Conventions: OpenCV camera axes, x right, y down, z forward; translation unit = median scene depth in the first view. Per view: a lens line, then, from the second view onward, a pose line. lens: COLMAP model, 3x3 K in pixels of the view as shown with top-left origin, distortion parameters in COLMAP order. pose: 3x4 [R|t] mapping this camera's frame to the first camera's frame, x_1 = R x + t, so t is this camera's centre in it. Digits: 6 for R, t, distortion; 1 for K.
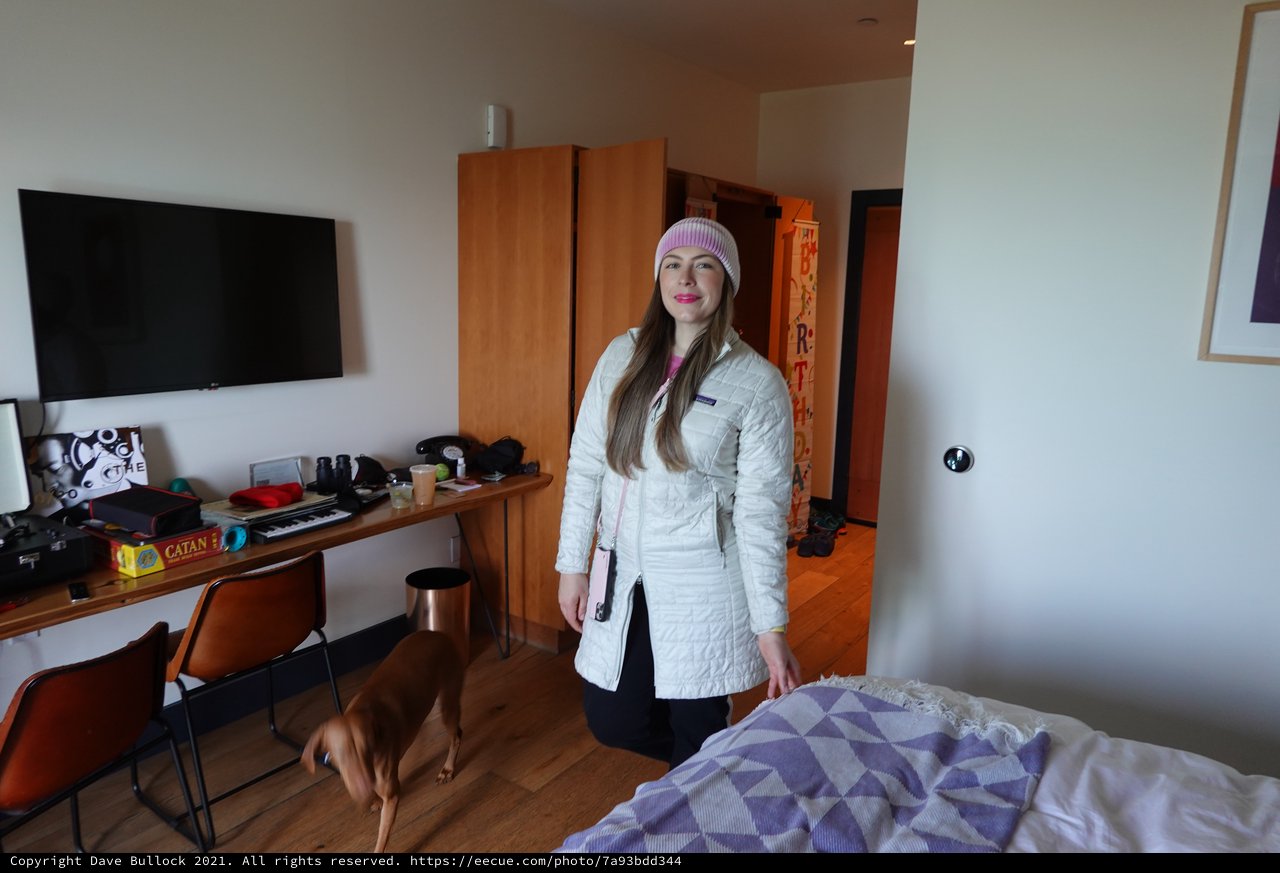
lens RADIAL K [[823.3, 0, 639.2], [0, 823.3, 419.7], [0, 0, 1]] dist [-0.019930, 0.001035]
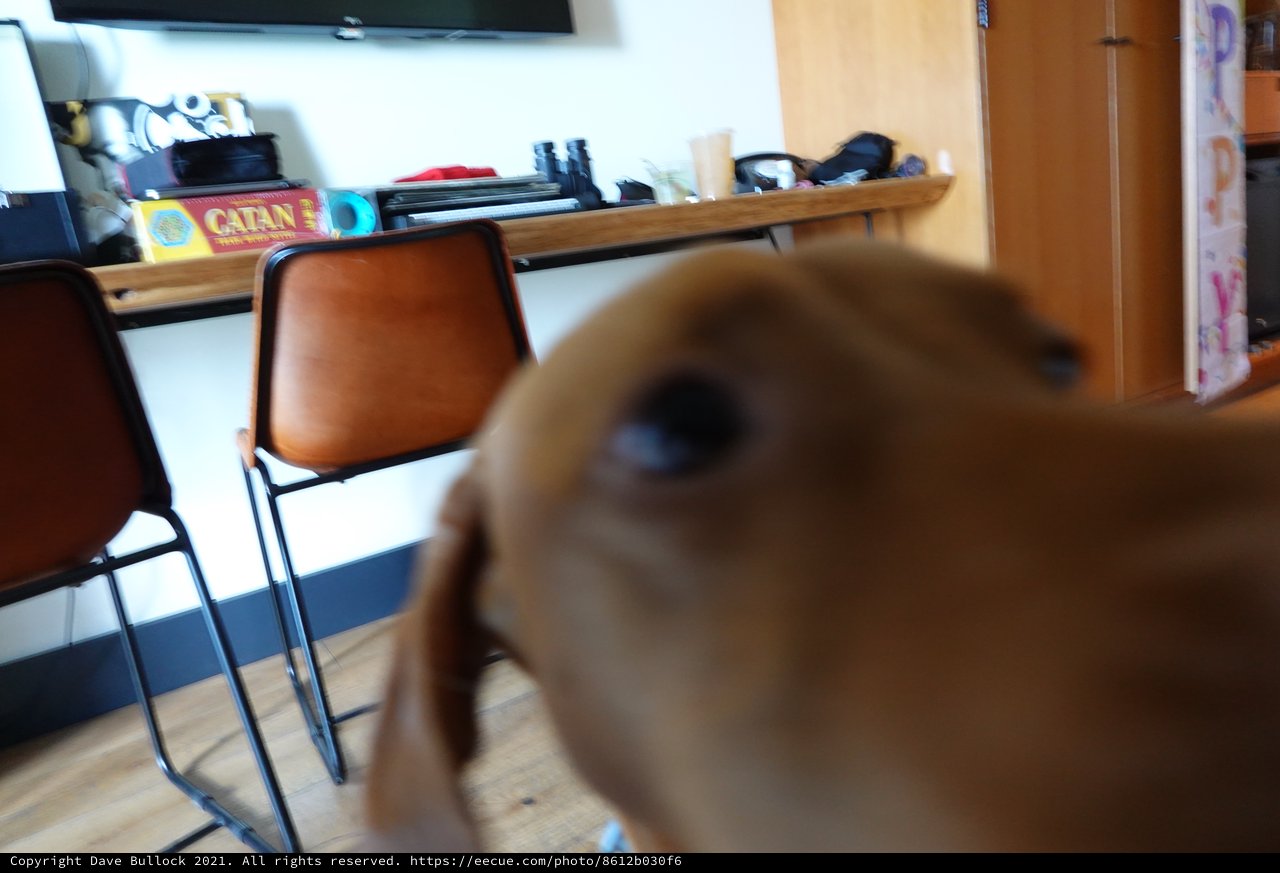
lens RADIAL K [[823.3, 0, 639.2], [0, 823.3, 419.7], [0, 0, 1]] dist [-0.019930, 0.001035]
pose [[0.899235, -0.076722, -0.430685, -0.103332], [0.100561, 0.994389, 0.032823, 0.281055], [0.425751, -0.072826, 0.901905, 0.591033]]
